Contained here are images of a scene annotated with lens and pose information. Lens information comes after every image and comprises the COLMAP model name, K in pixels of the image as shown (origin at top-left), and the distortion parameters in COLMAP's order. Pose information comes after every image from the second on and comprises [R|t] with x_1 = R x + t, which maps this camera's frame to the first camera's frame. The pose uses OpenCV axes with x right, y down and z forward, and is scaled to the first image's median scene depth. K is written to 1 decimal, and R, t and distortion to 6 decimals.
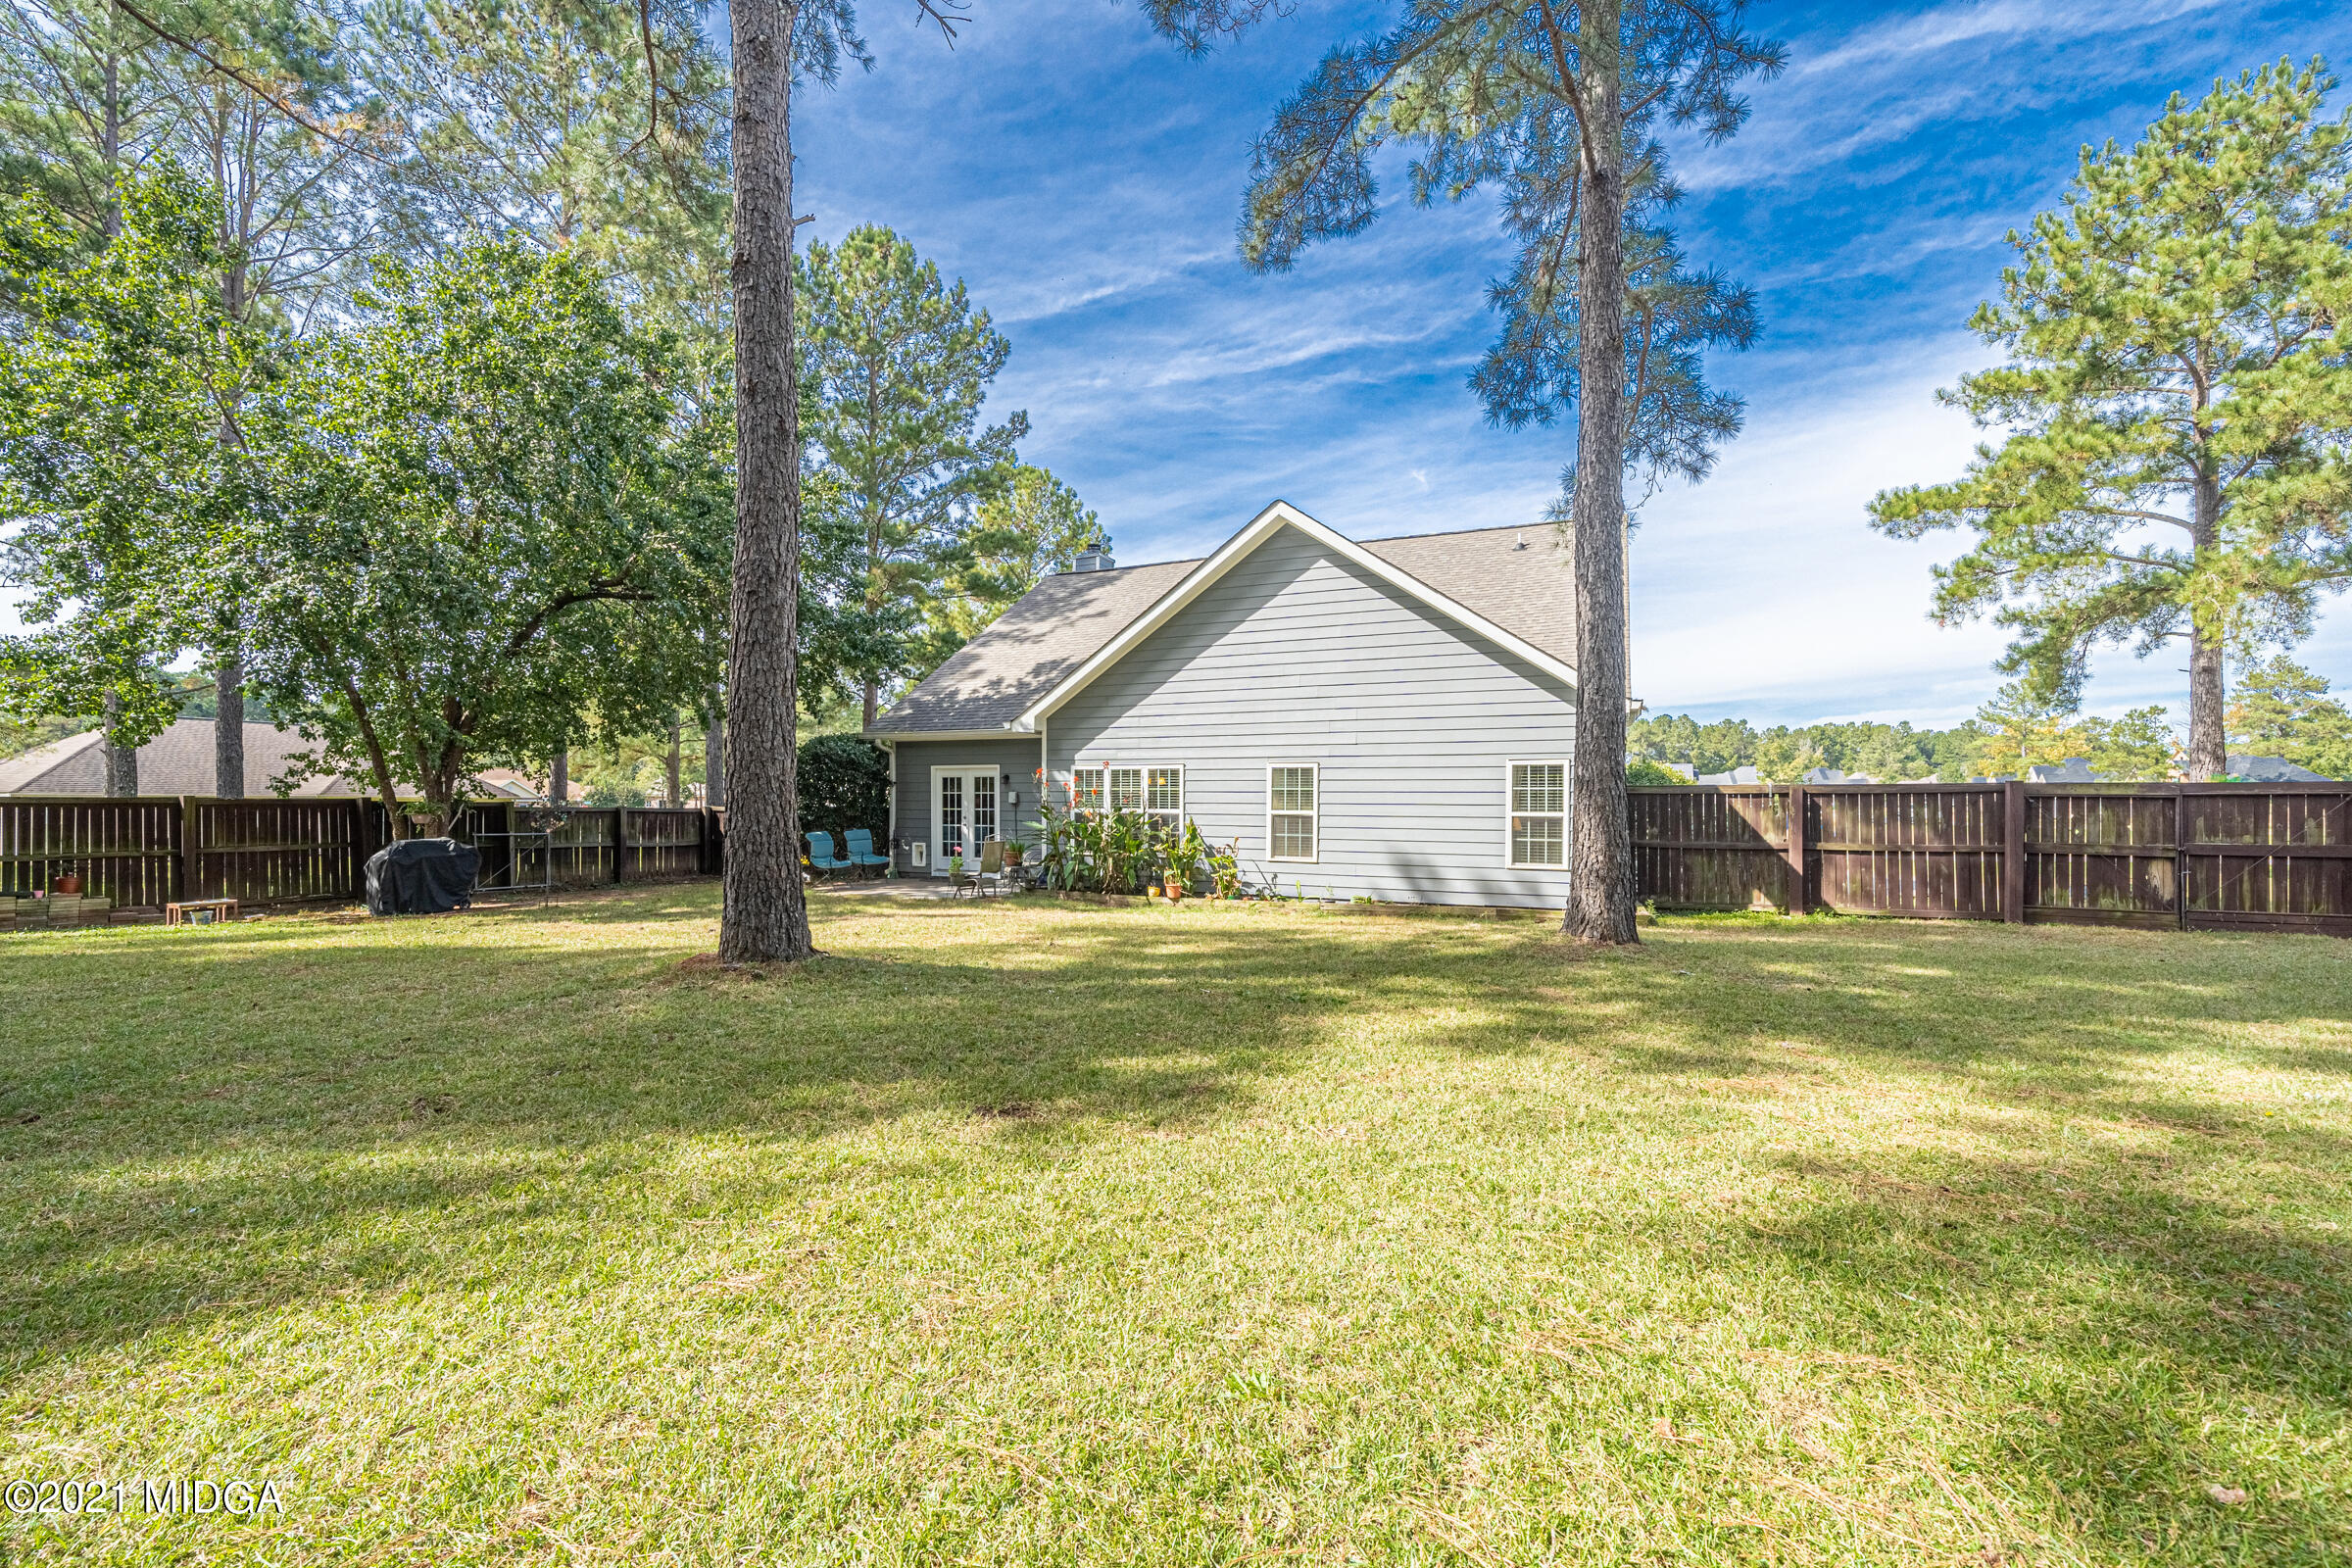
lens RADIAL K [[988.6, 0, 1134.1], [0, 988.6, 774.7], [0, 0, 1]] dist [-0.002435, -0.000428]
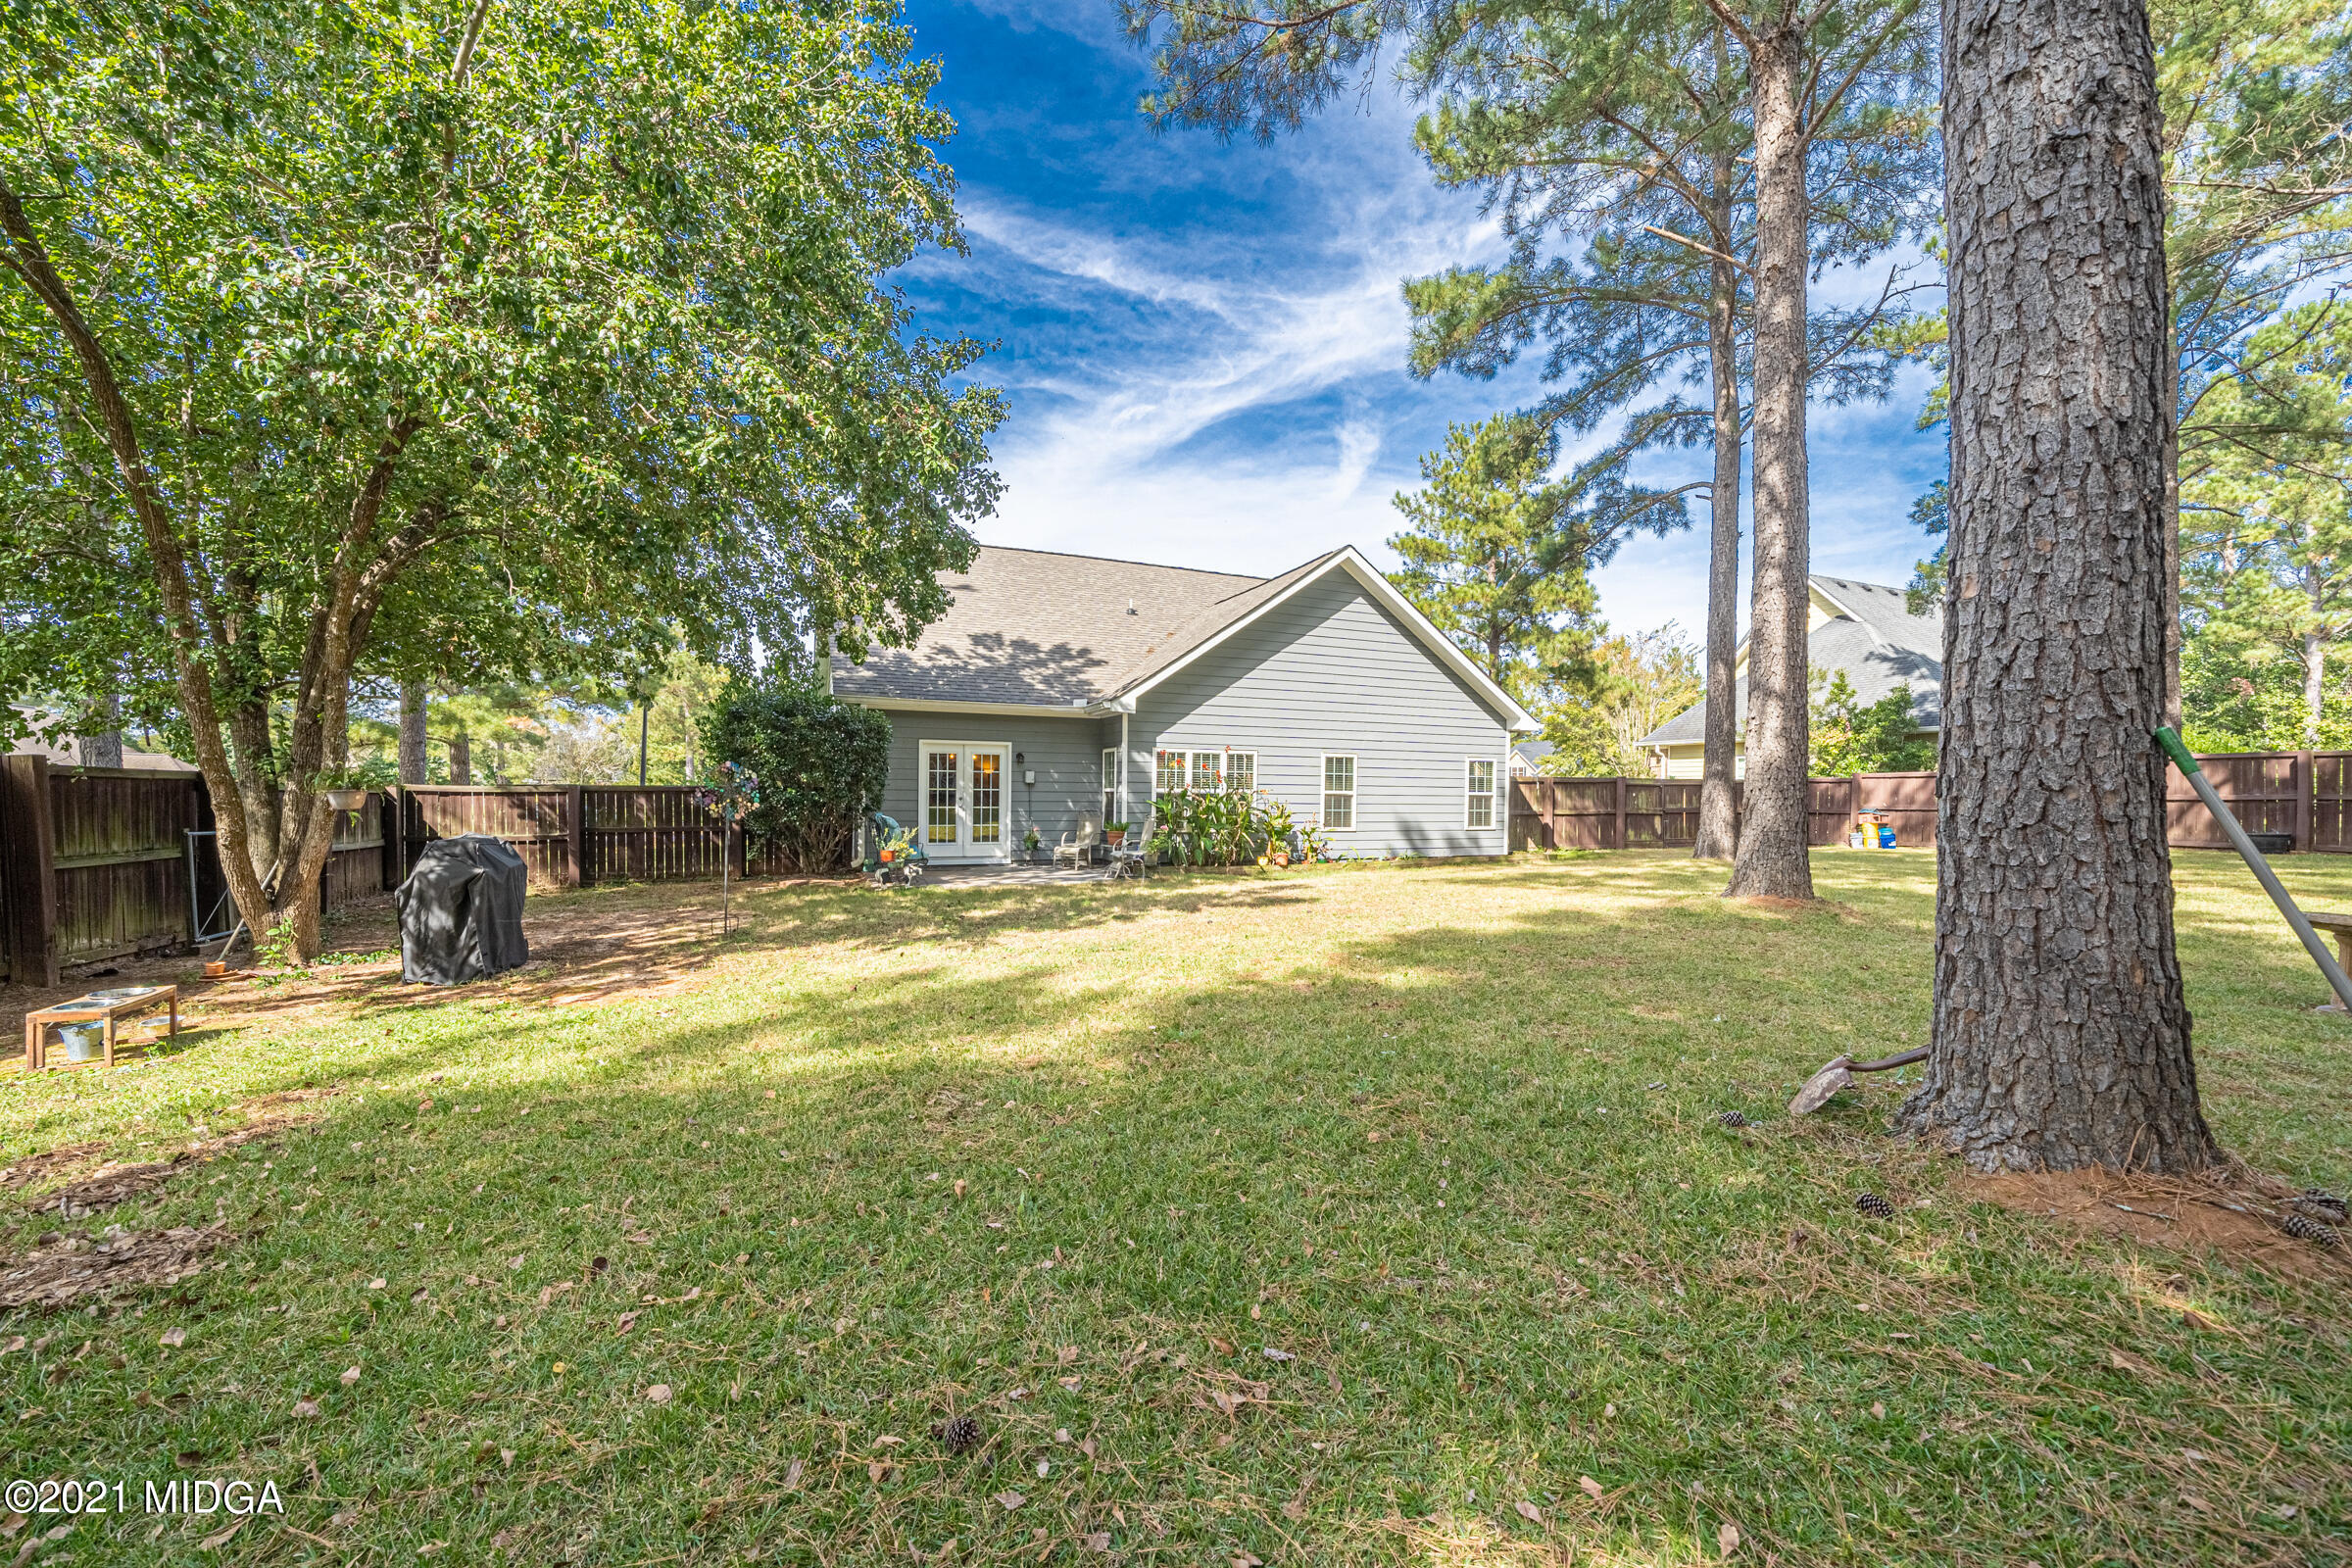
lens RADIAL K [[933.1, 0, 1147.7], [0, 933.1, 791.1], [0, 0, 1]] dist [-0.000945, -0.000426]
pose [[0.655508, 0.004079, 0.755177, -0.830435], [-0.027024, 0.999472, 0.018059, 0.019373], [-0.754704, -0.032245, 0.655272, 0.365542]]
